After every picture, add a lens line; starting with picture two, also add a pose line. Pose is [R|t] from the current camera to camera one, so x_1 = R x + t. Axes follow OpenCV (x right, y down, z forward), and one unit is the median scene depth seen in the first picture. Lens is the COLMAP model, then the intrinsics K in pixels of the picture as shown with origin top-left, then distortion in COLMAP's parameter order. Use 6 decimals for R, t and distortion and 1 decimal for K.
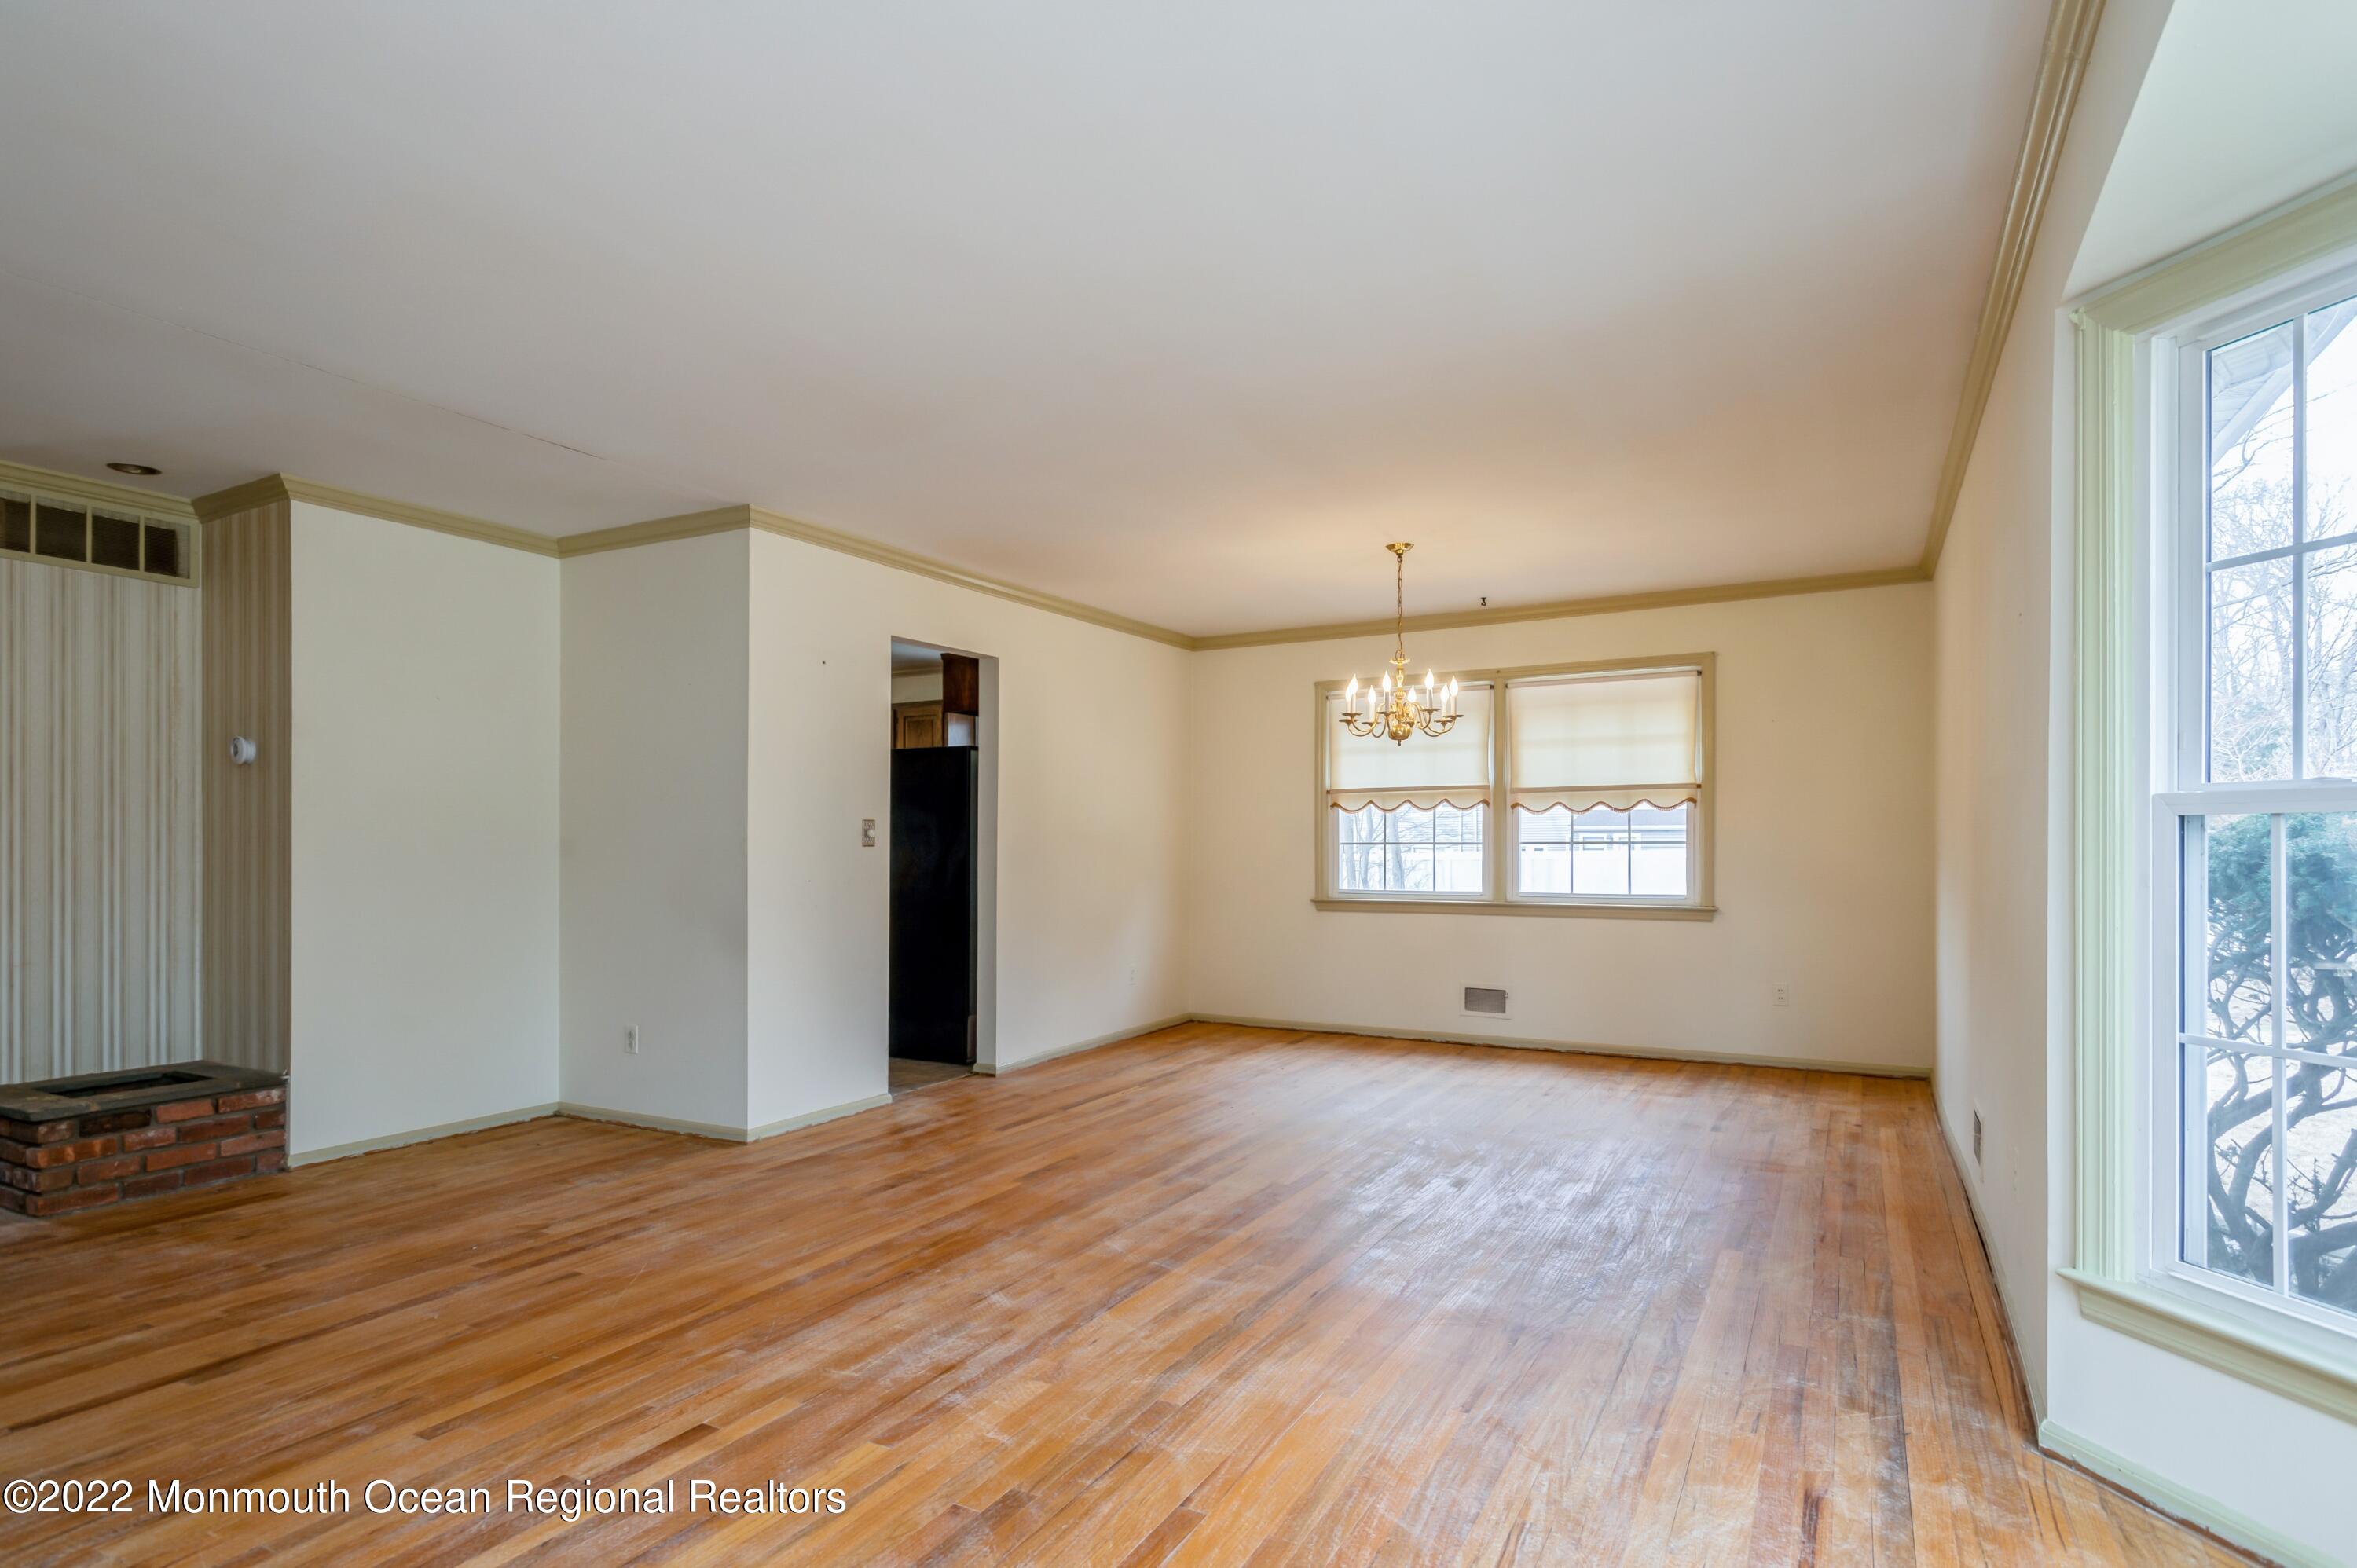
lens RADIAL K [[1247.2, 0, 1178.9], [0, 1247.2, 841.7], [0, 0, 1]] dist [0.000387, 0.000199]
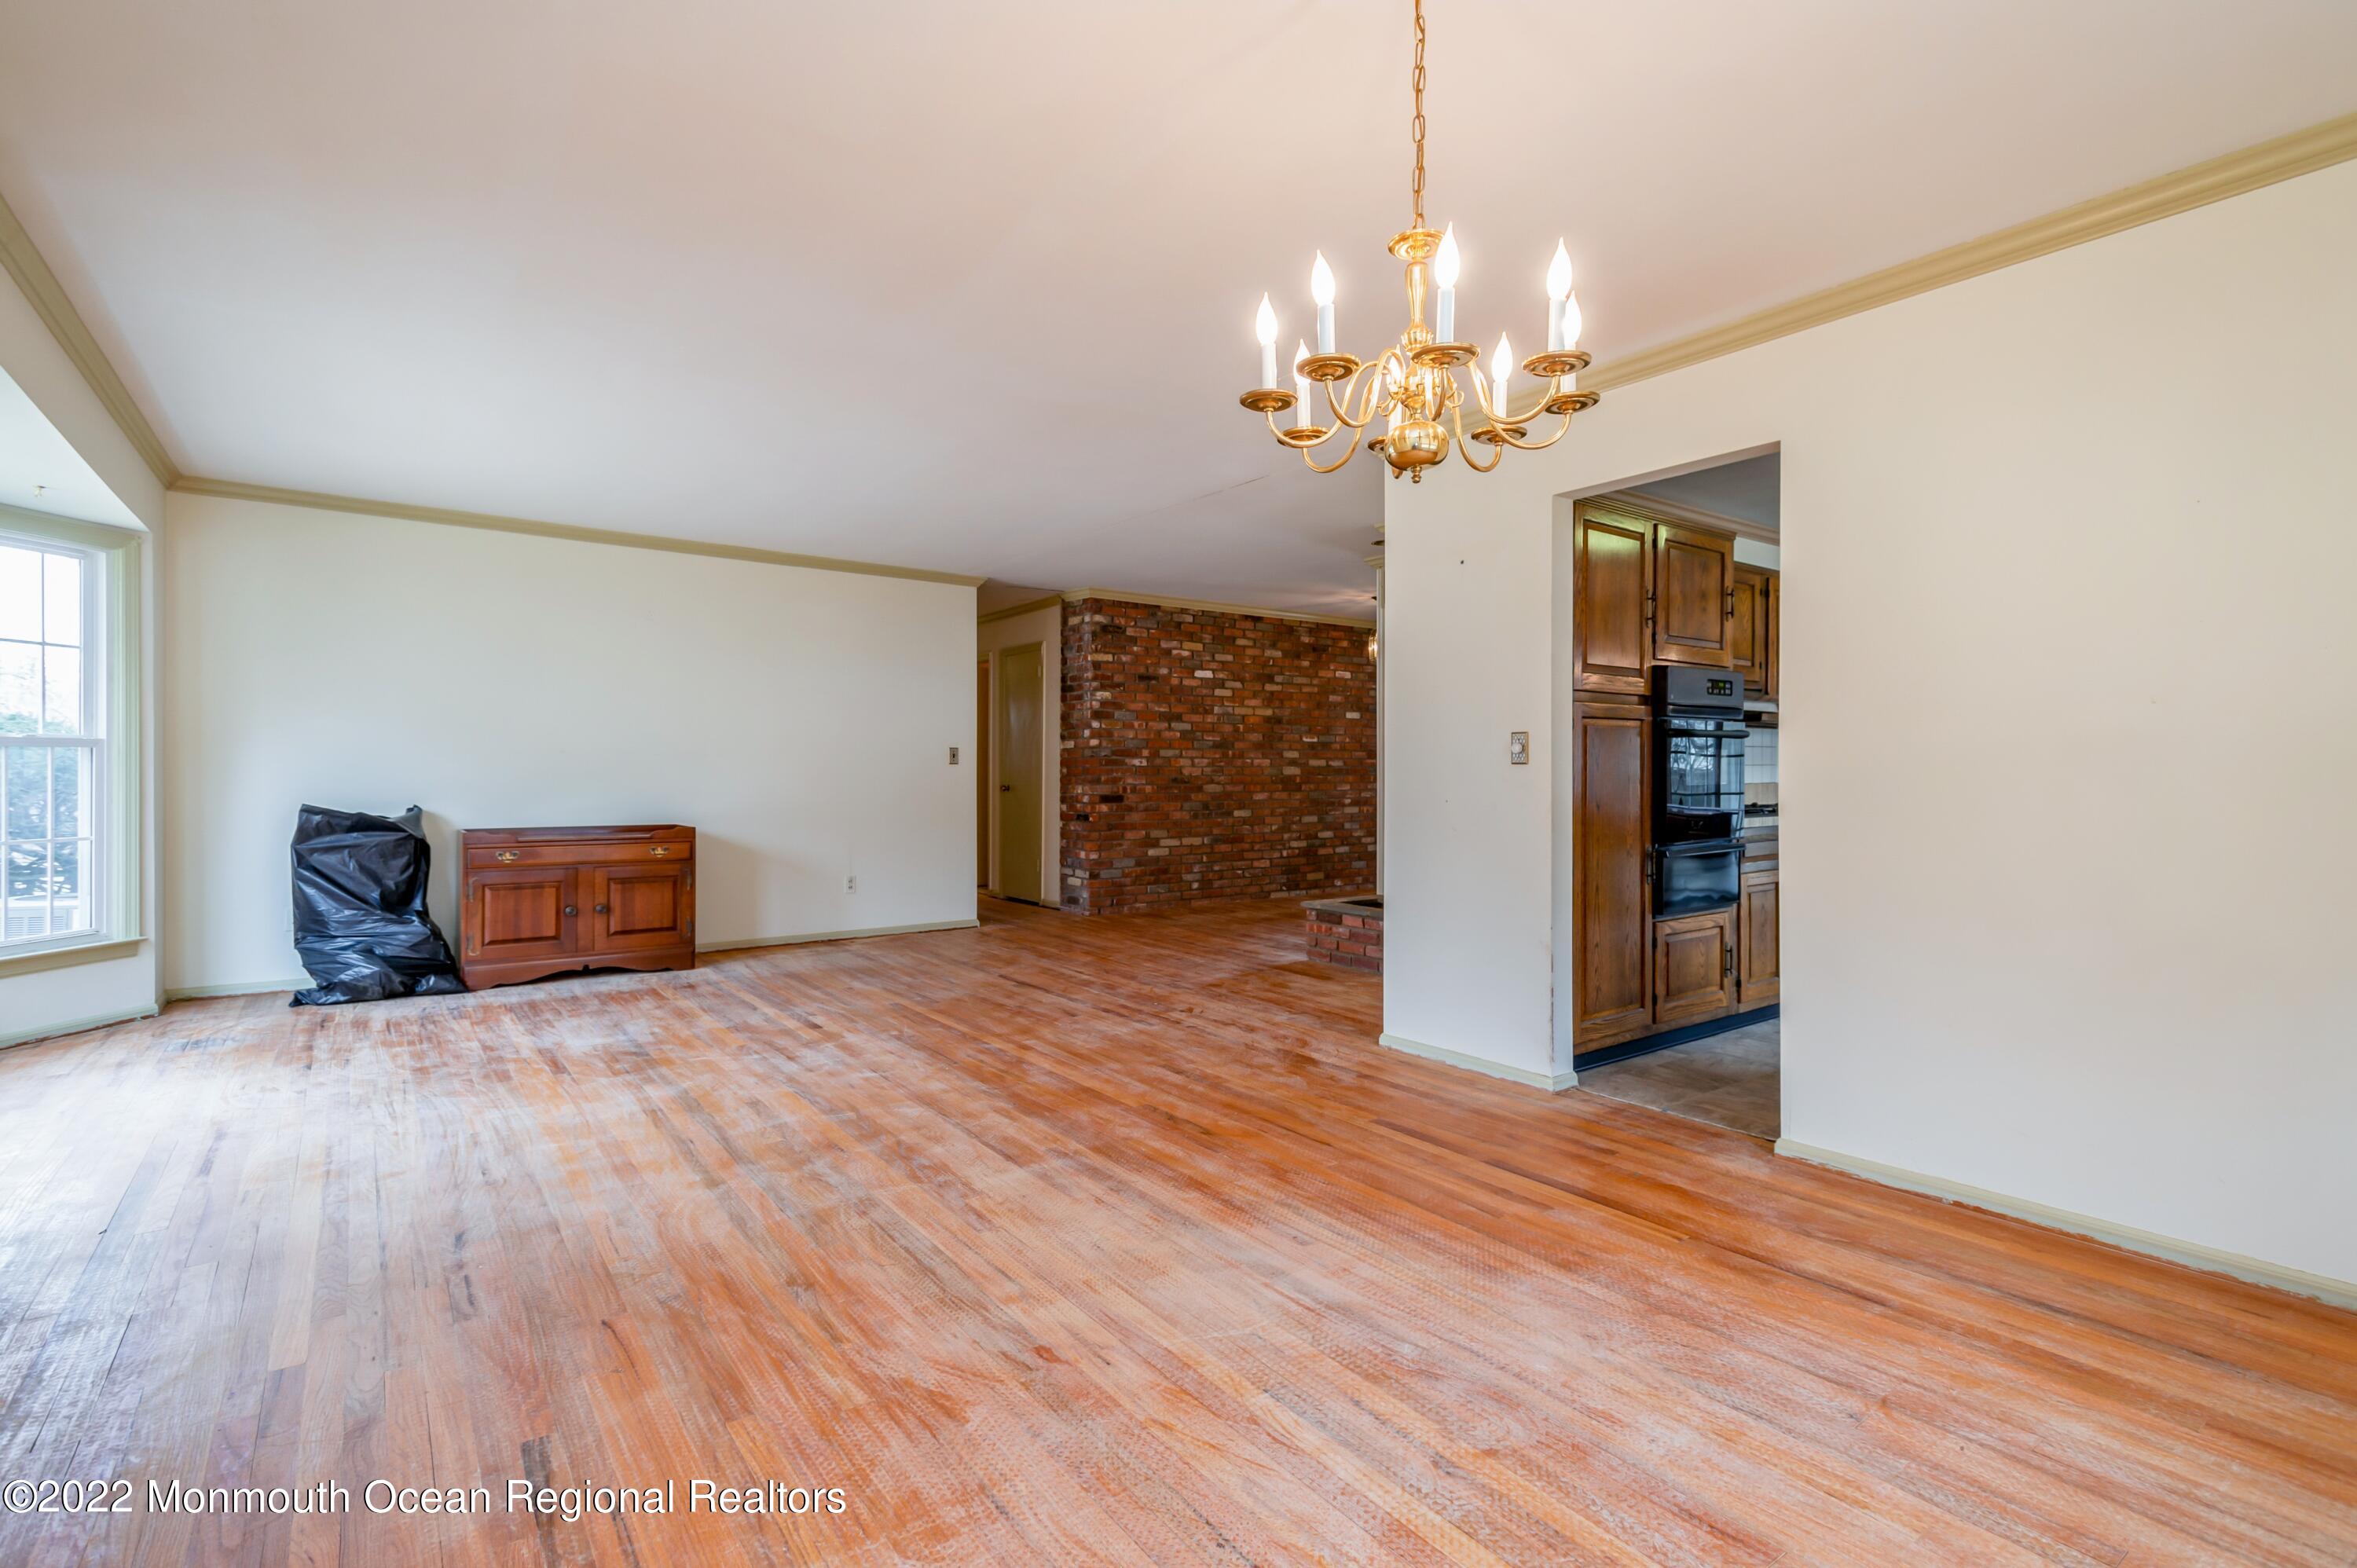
lens RADIAL K [[1104.4, 0, 1172.9], [0, 1104.4, 773.4], [0, 0, 1]] dist [0.022666, -0.009313]
pose [[-0.426602, 0.006571, -0.904415, 0.674469], [0.001672, 0.999978, 0.006476, 0.005092], [0.904438, 0.001251, -0.426604, 1.450400]]
